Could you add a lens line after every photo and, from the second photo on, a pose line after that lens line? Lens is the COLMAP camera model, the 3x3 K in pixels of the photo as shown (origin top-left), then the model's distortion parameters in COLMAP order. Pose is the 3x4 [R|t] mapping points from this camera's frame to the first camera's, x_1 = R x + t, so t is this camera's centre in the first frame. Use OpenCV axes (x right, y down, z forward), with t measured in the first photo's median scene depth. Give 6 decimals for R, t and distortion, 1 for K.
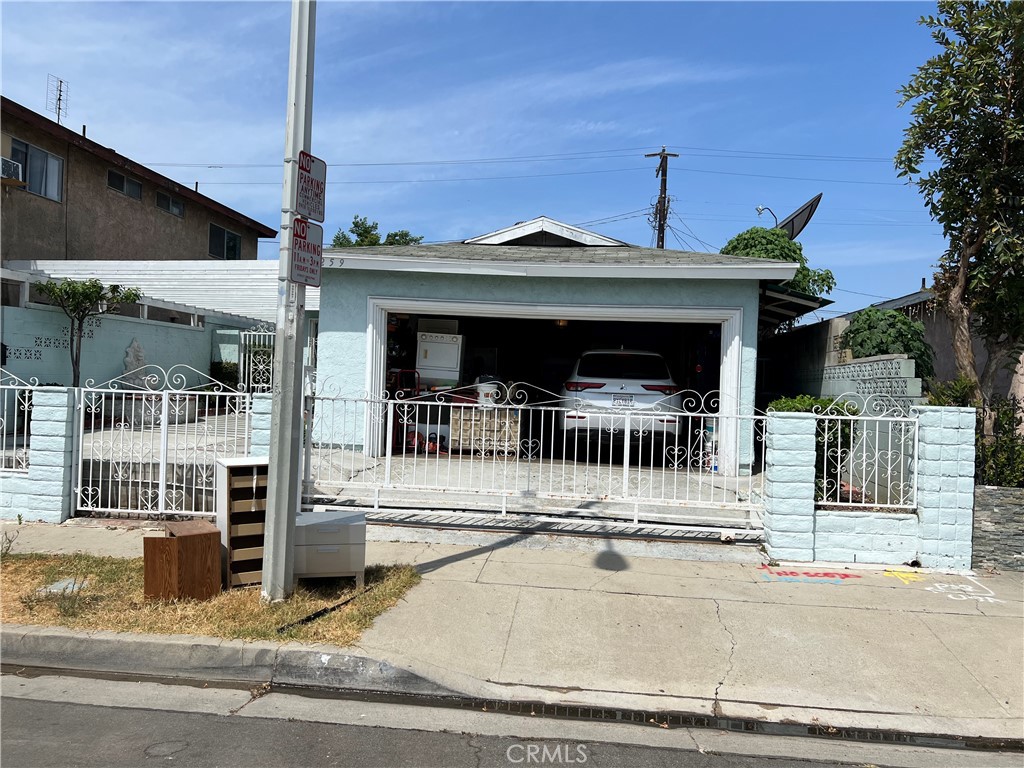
lens RADIAL K [[764.2, 0, 518.5], [0, 764.2, 377.8], [0, 0, 1]] dist [0.056176, -0.058458]
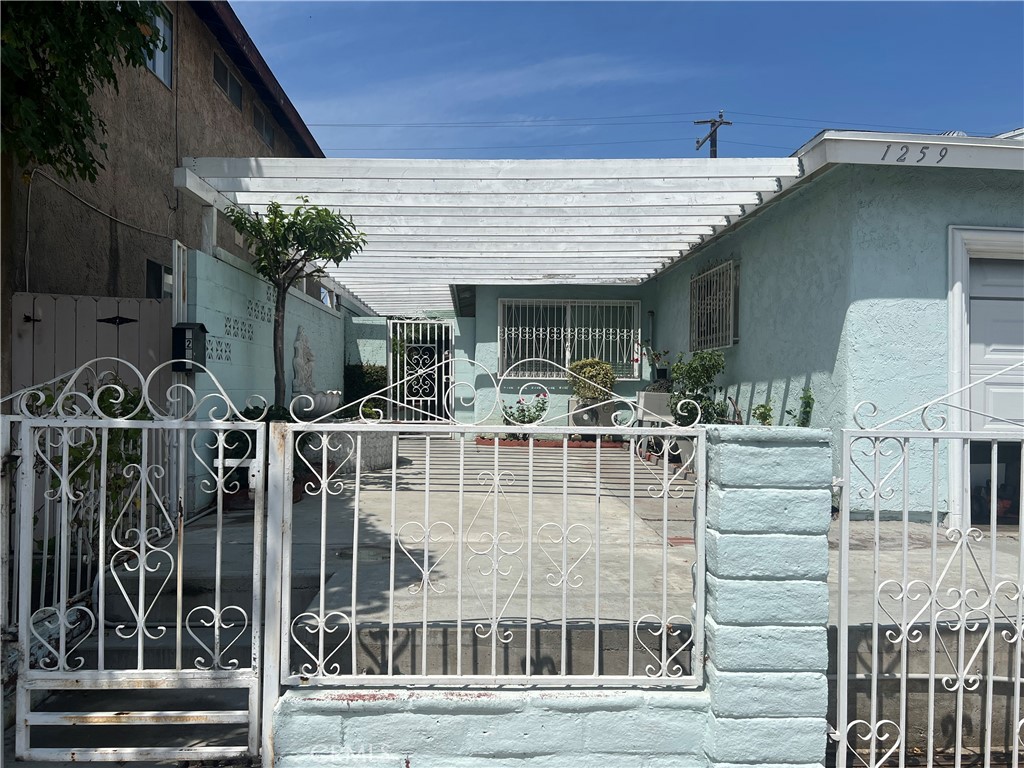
lens RADIAL K [[766.0, 0, 498.9], [0, 766.0, 396.5], [0, 0, 1]] dist [0.044010, -0.056074]
pose [[0.990495, -0.022191, 0.135745, -0.765164], [0.019584, 0.999598, 0.020512, -0.010305], [-0.136145, -0.017659, 0.990531, 0.697796]]
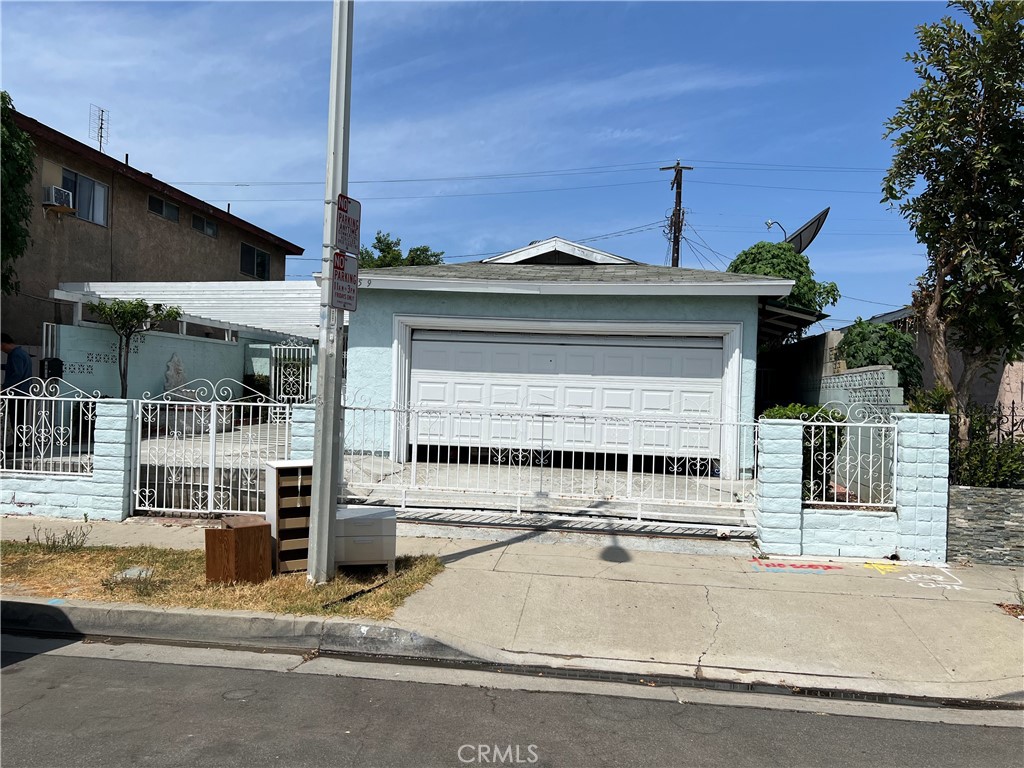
lens RADIAL K [[763.4, 0, 517.7], [0, 763.4, 386.6], [0, 0, 1]] dist [0.061580, -0.070203]
pose [[0.999630, -0.004857, -0.026761, 0.009392], [0.004828, 0.999988, -0.001161, -0.002008], [0.026767, 0.001031, 0.999641, -0.096024]]
